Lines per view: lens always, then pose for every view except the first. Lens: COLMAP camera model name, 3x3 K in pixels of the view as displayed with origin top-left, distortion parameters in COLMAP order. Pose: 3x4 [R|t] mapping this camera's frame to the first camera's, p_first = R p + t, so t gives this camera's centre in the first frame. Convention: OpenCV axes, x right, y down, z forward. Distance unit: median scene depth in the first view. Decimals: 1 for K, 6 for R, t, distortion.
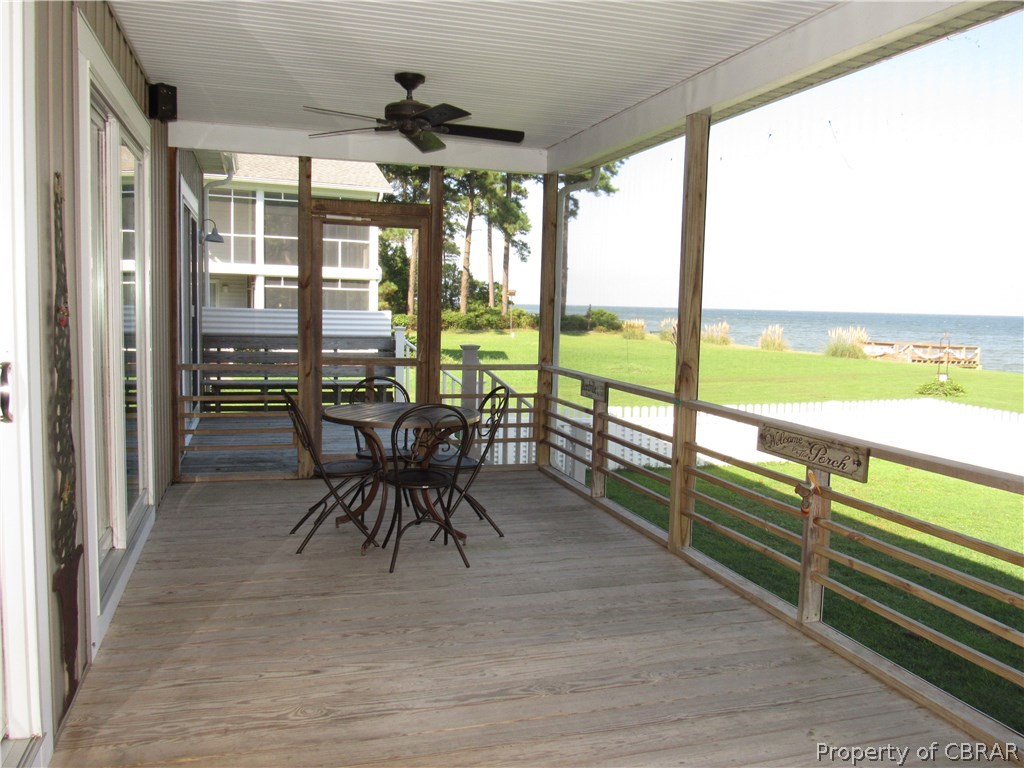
lens RADIAL K [[827.0, 0, 520.0], [0, 827.0, 386.0], [0, 0, 1]] dist [-0.035003, 0.003104]
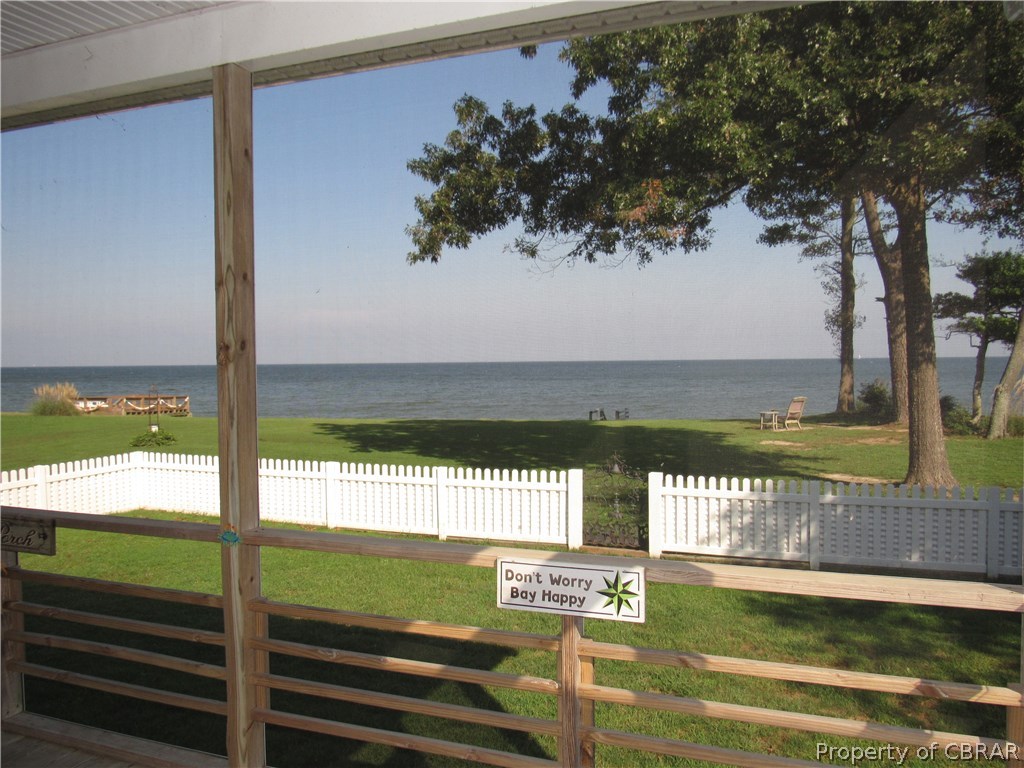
lens RADIAL K [[827.0, 0, 505.3], [0, 827.0, 388.6], [0, 0, 1]] dist [-0.035003, 0.003104]
pose [[0.637537, -0.051019, 0.768728, 0.014759], [0.097678, 0.995106, -0.014965, -0.005542], [-0.764202, 0.084628, 0.639400, -0.019821]]
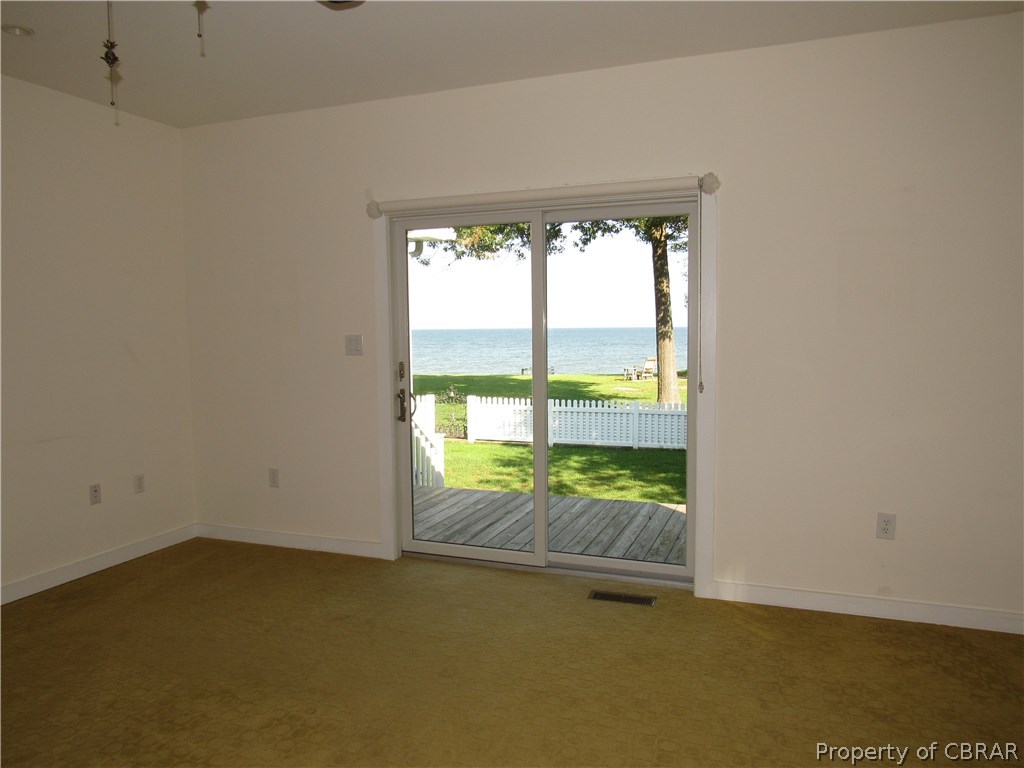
lens RADIAL K [[730.0, 0, 510.4], [0, 730.0, 388.1], [0, 0, 1]] dist [-0.019050, -0.001424]
pose [[0.620167, -0.088567, 0.779454, -0.622953], [0.096822, 0.994651, 0.035983, 0.072131], [-0.778472, 0.053153, 0.625425, -1.162578]]
